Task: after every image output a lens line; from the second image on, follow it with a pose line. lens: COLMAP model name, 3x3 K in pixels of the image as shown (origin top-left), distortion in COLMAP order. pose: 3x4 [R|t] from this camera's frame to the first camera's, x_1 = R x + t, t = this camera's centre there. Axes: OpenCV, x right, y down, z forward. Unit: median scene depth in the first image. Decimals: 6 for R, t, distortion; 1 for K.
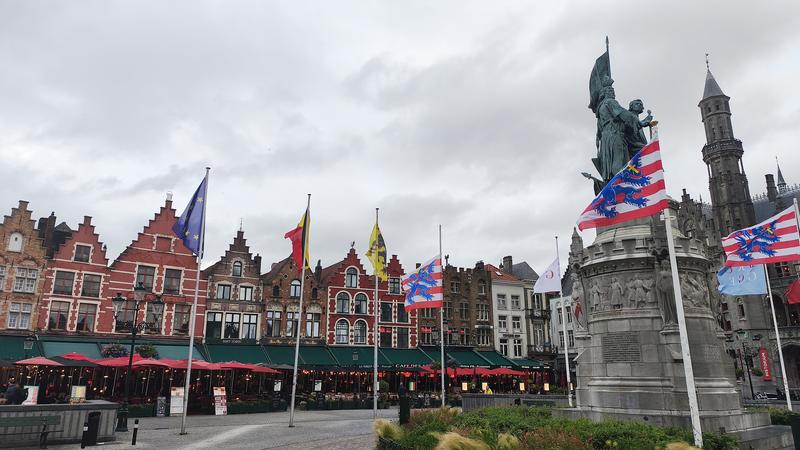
lens RADIAL K [[522.9, 0, 400.0], [0, 522.9, 225.0], [0, 0, 1]] dist [0.028200, -0.042620]
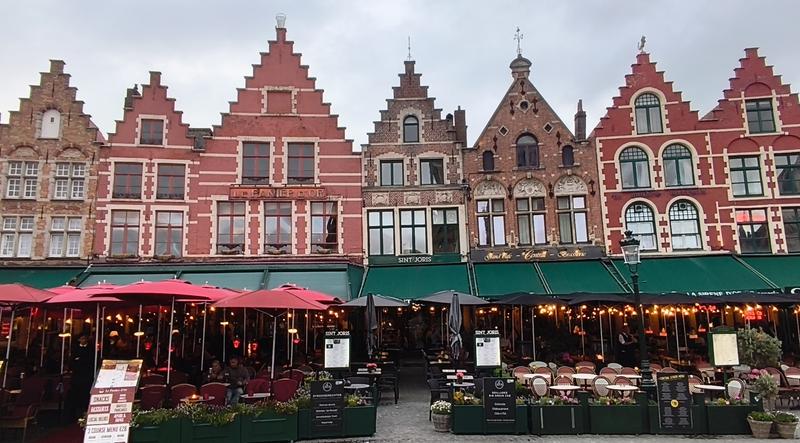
lens RADIAL K [[574.4, 0, 400.0], [0, 574.4, 221.5], [0, 0, 1]] dist [0.051765, -0.003926]
pose [[0.840262, -0.113455, -0.530177, -0.016871], [0.169283, 0.983874, 0.057749, 0.146111], [0.515075, -0.138274, 0.845918, 0.496588]]
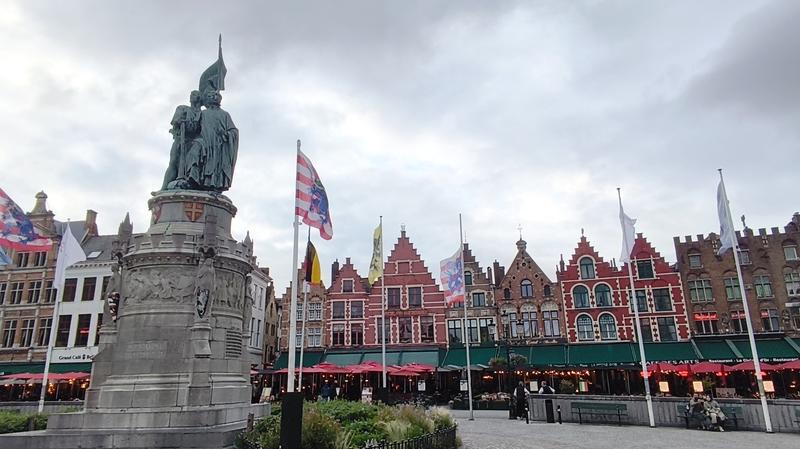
lens RADIAL K [[514.5, 0, 400.0], [0, 514.5, 224.5], [0, 0, 1]] dist [0.058101, -0.002145]
pose [[0.698855, -0.217794, -0.681299, 0.360625], [0.215450, 0.972373, -0.089842, 0.042132], [0.682044, -0.083999, 0.726471, 0.136570]]
